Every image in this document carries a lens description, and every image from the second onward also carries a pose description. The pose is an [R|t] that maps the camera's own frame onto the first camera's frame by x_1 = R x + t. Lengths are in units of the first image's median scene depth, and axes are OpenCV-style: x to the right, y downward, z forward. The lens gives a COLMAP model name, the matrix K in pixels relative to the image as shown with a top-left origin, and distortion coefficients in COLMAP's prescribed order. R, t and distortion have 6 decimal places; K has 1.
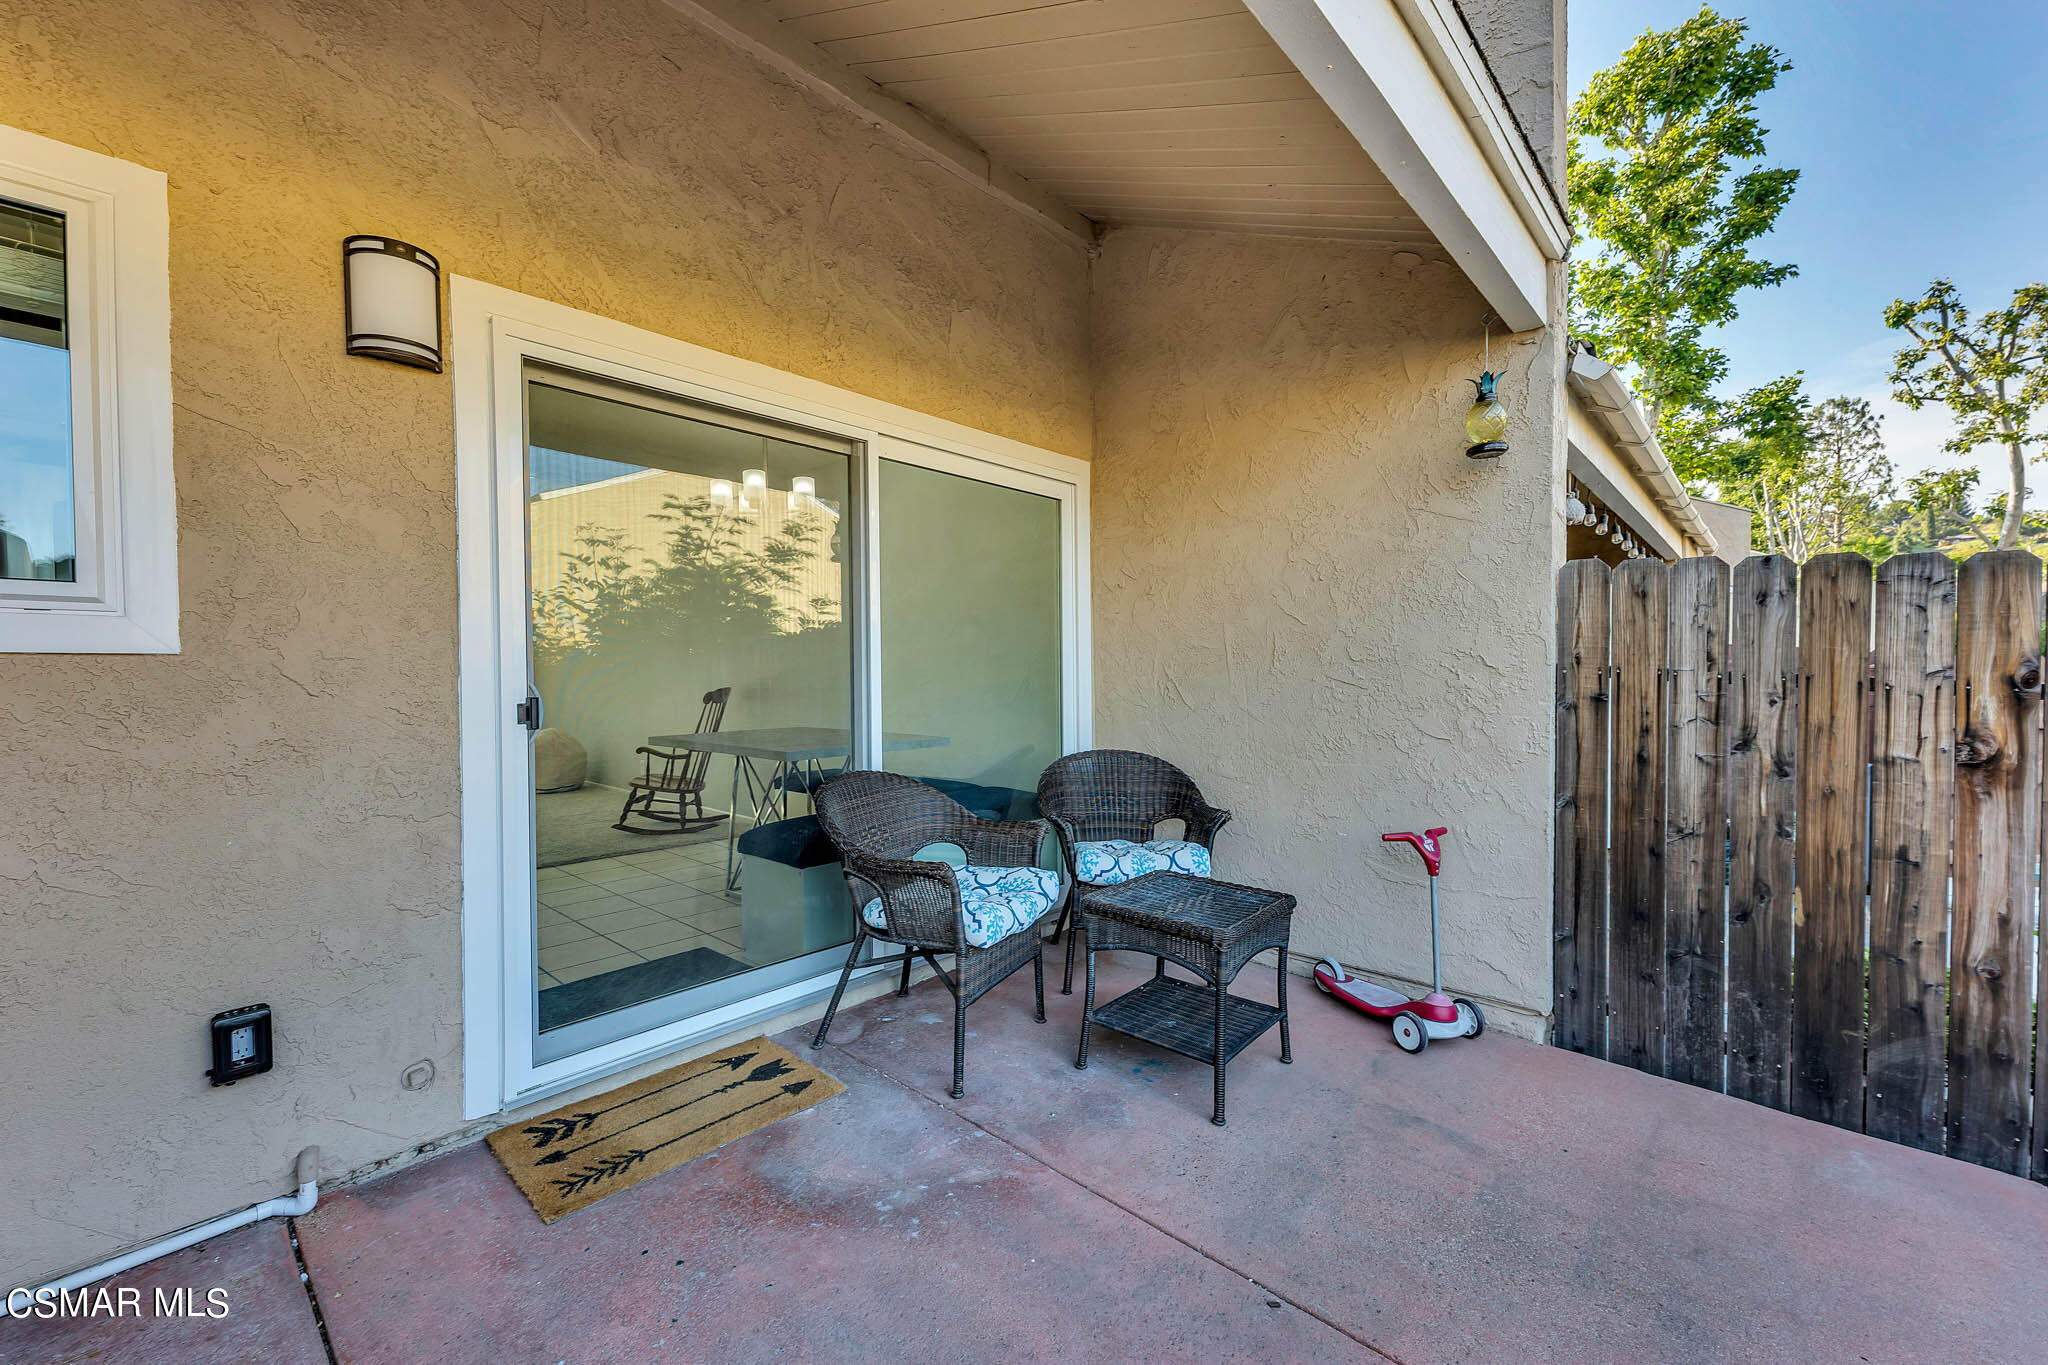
lens RADIAL K [[831.6, 0, 1019.8], [0, 831.6, 683.1], [0, 0, 1]] dist [0.007391, -0.000545]
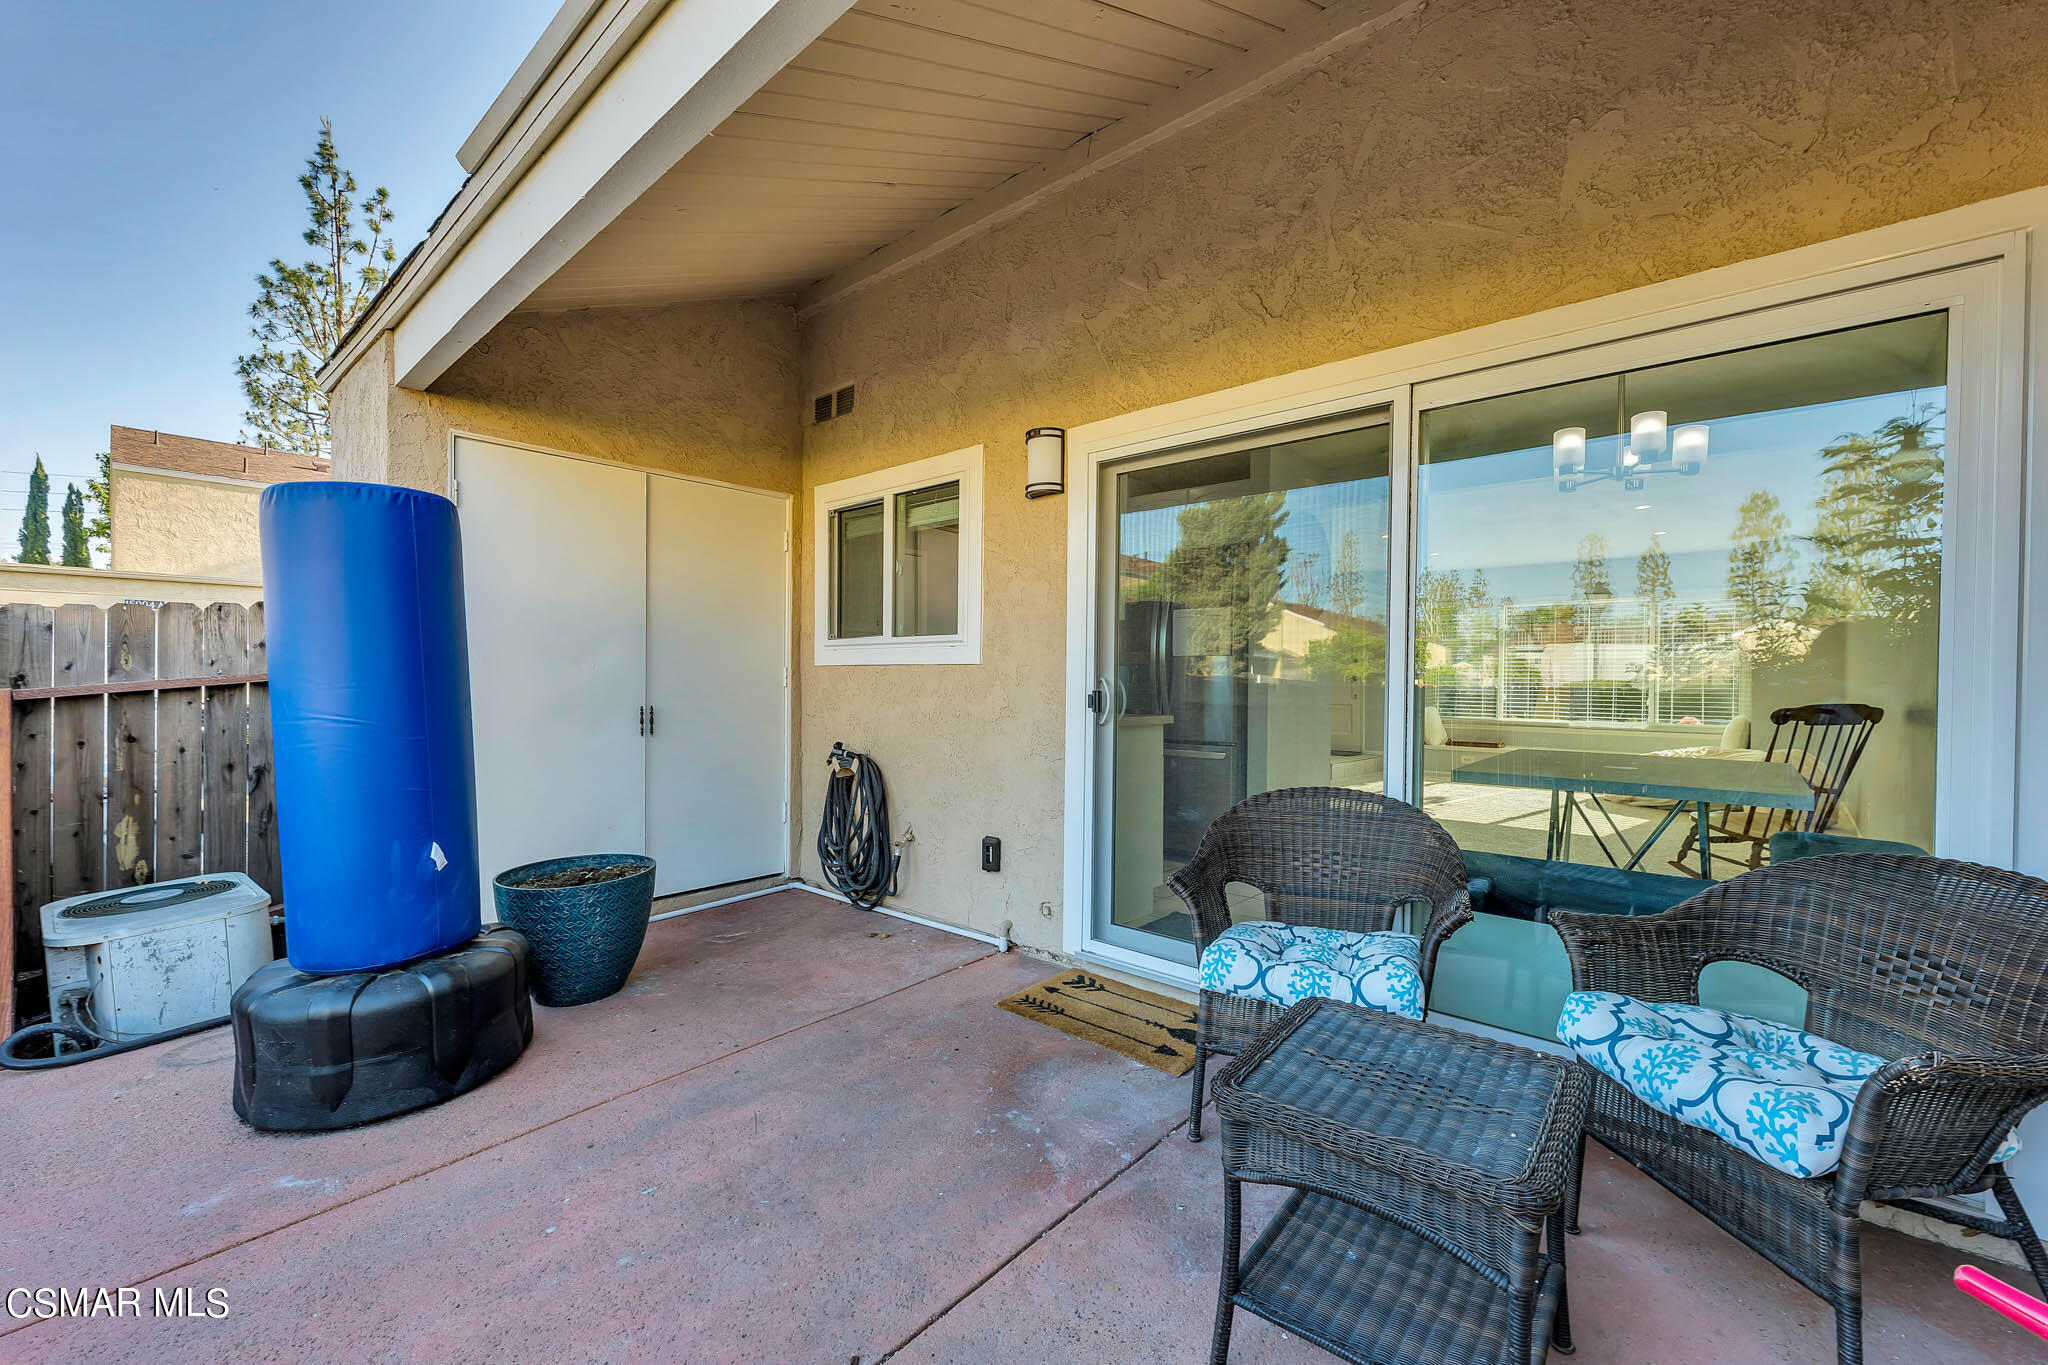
lens RADIAL K [[831.6, 0, 1023.5], [0, 831.6, 681.1], [0, 0, 1]] dist [0.007391, -0.000545]
pose [[0.004731, 0.010242, -0.999936, 0.953813], [-0.023960, 0.999662, 0.010126, -0.012256], [0.999702, 0.023911, 0.004975, 0.913973]]
